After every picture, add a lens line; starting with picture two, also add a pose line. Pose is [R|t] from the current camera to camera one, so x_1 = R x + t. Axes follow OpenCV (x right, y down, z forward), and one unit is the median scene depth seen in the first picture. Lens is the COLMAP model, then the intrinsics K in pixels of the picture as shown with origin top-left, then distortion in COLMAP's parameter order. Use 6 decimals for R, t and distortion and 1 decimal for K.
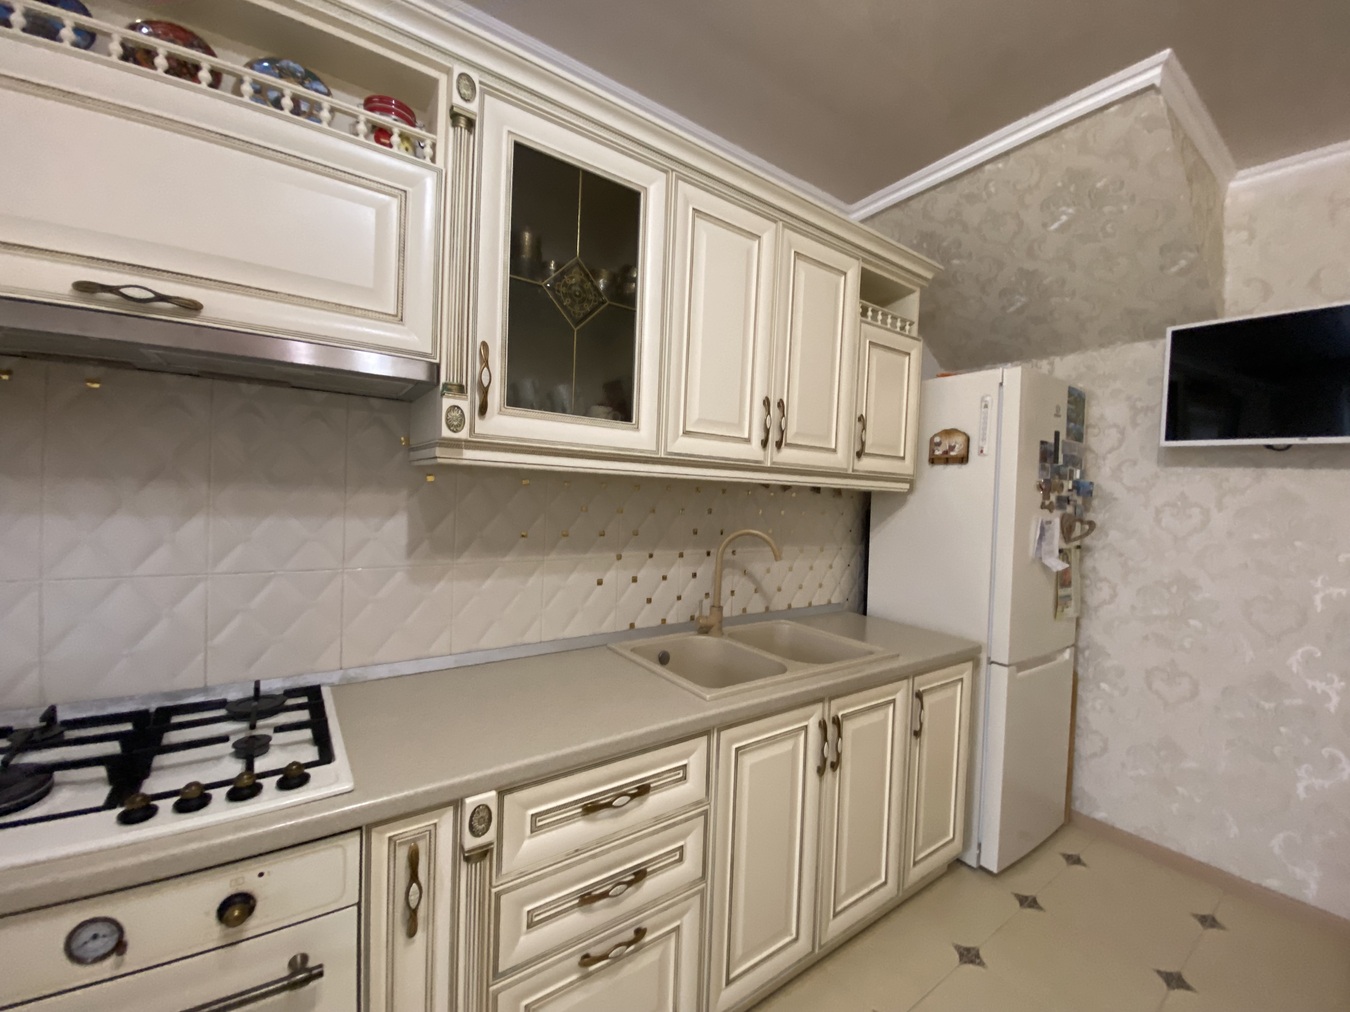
lens RADIAL K [[545.4, 0, 675.0], [0, 545.4, 506.0], [0, 0, 1]] dist [0.017217, -0.018327]
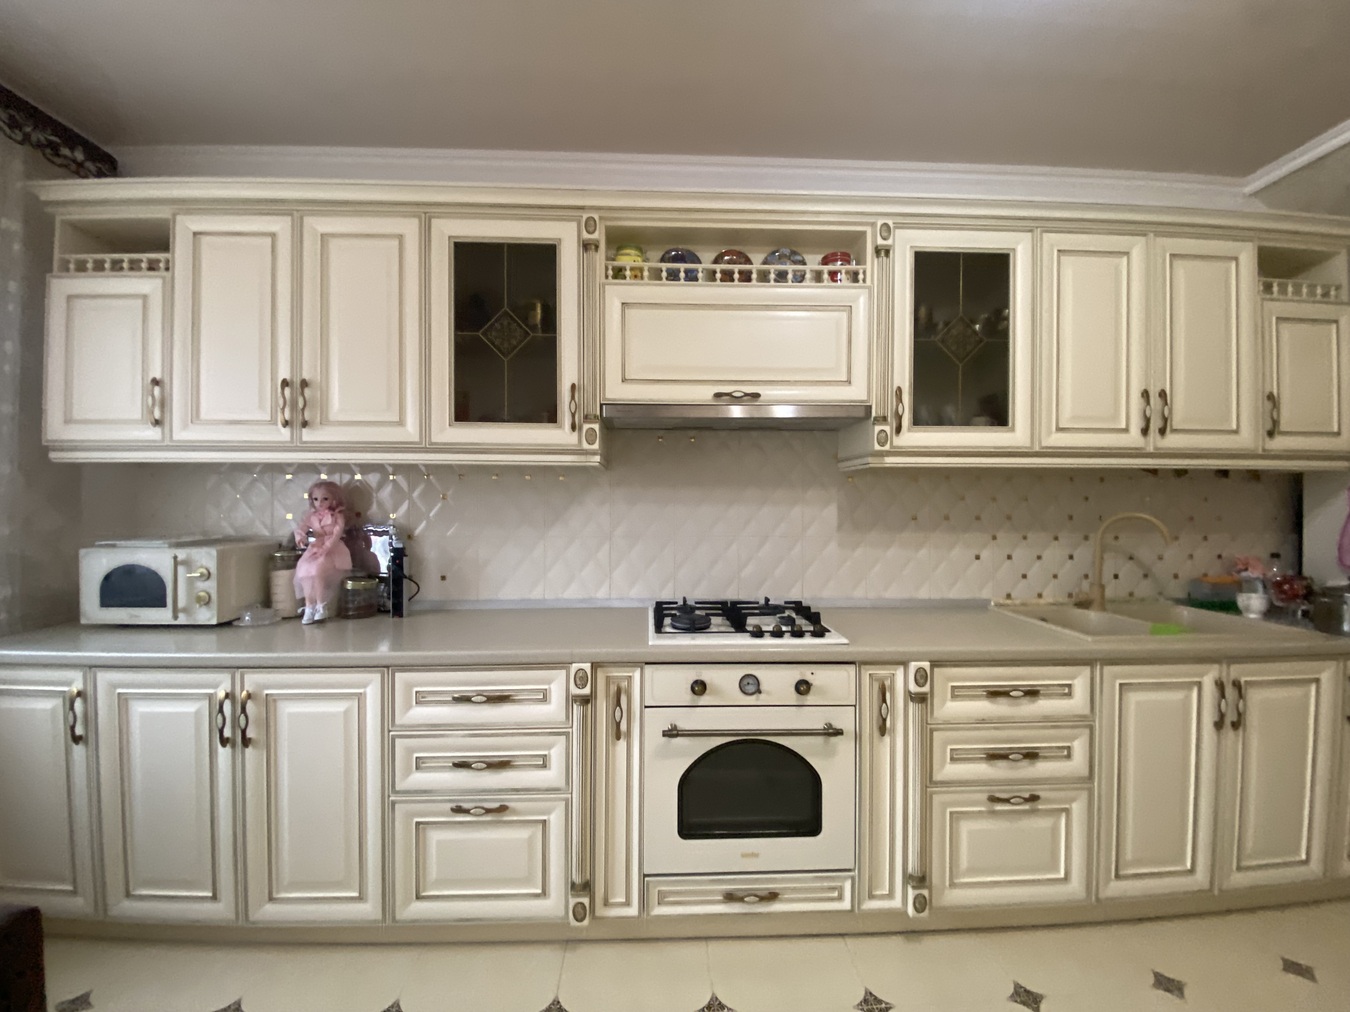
lens RADIAL K [[545.4, 0, 675.0], [0, 545.4, 506.0], [0, 0, 1]] dist [0.017217, -0.018327]
pose [[0.835731, -0.033134, -0.548139, -0.033210], [0.019072, 0.999327, -0.031329, 0.061313], [0.548808, 0.015728, 0.835800, -0.522735]]
